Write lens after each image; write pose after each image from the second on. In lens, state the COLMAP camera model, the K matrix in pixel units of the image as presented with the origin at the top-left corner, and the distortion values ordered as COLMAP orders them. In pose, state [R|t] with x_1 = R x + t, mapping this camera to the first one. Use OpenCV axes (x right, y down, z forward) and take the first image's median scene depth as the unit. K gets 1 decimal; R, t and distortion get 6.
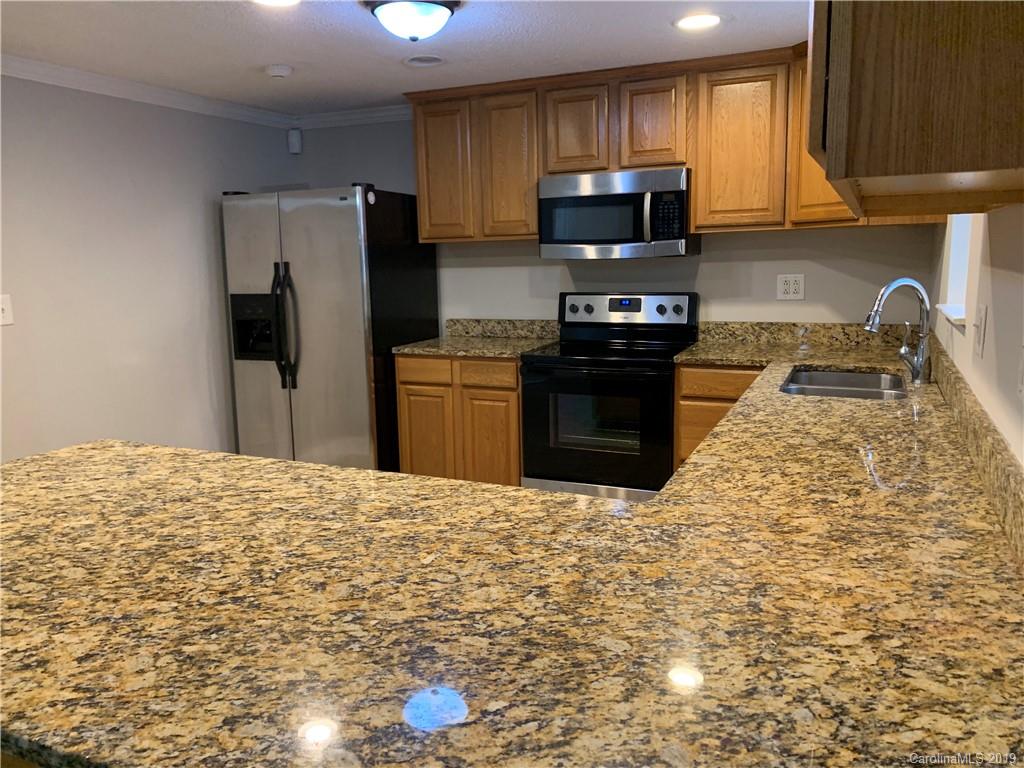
lens RADIAL K [[779.0, 0, 515.2], [0, 779.0, 389.2], [0, 0, 1]] dist [0.061555, -0.072983]
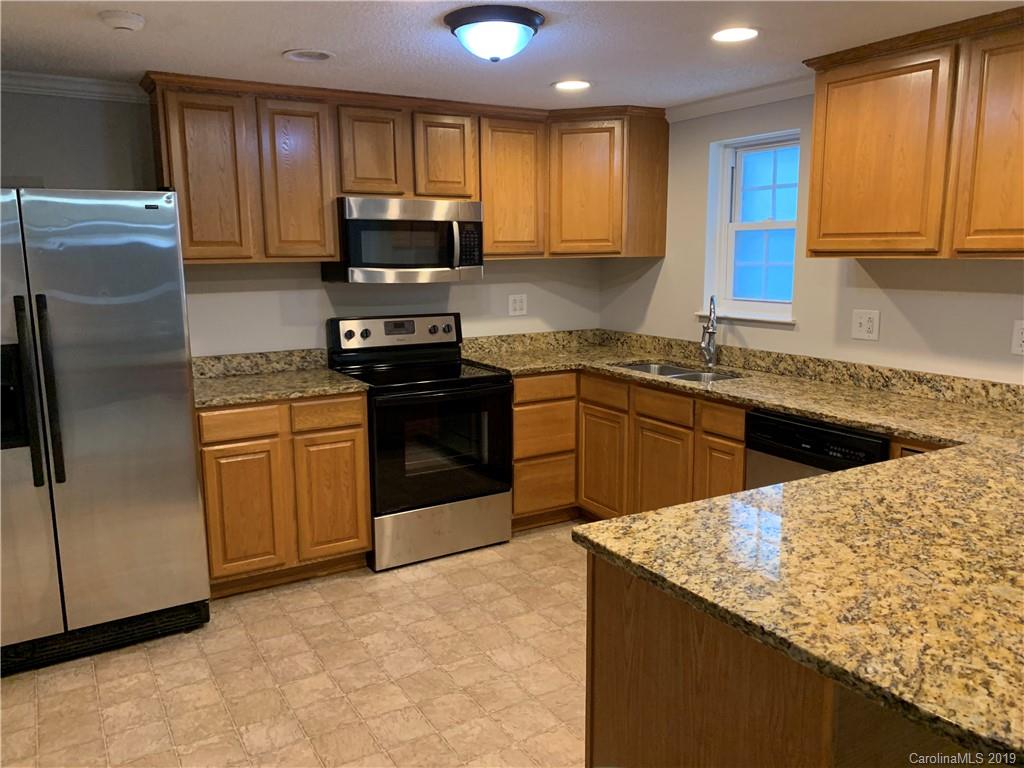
lens RADIAL K [[779.0, 0, 513.9], [0, 779.0, 379.0], [0, 0, 1]] dist [0.061555, -0.072983]
pose [[0.573249, -0.113339, 0.811505, -0.641998], [0.135939, 0.989817, 0.042216, -0.068609], [-0.808026, 0.086115, 0.582819, 0.315534]]
